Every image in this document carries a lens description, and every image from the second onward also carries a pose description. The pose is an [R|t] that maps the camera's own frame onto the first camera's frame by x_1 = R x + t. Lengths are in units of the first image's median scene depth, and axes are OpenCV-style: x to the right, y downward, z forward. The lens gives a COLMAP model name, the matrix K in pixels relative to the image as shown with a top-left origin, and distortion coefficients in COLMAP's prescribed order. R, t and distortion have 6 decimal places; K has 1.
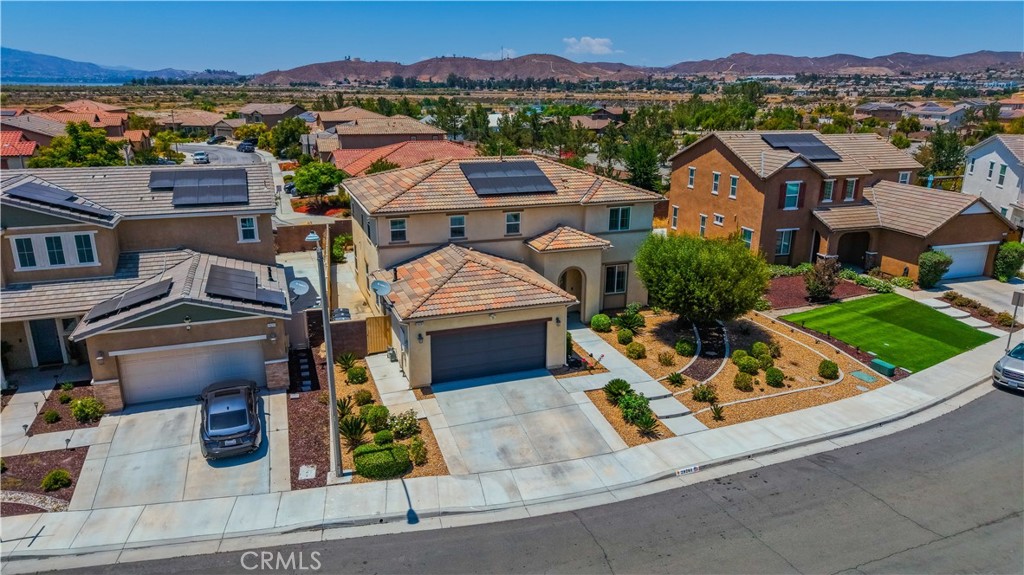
lens RADIAL K [[657.7, 0, 512.0], [0, 657.7, 287.5], [0, 0, 1]] dist [0.008004, -0.001912]
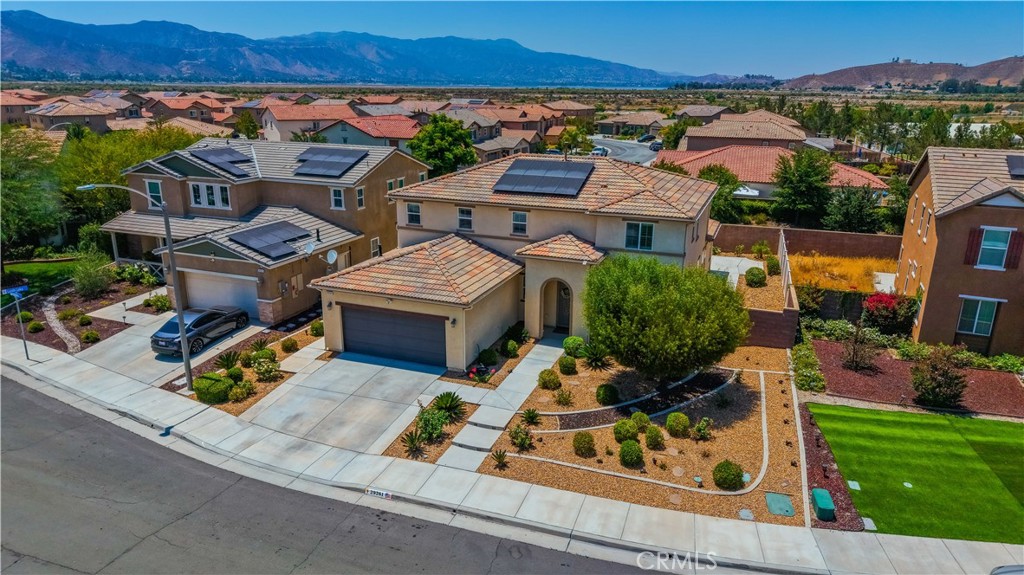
lens RADIAL K [[657.7, 0, 512.0], [0, 657.7, 287.5], [0, 0, 1]] dist [0.008004, -0.001912]
pose [[0.769670, 0.189926, -0.609537, 0.722936], [-0.193100, 0.979262, 0.061298, -0.075422], [0.608539, 0.070523, 0.790384, 0.289646]]
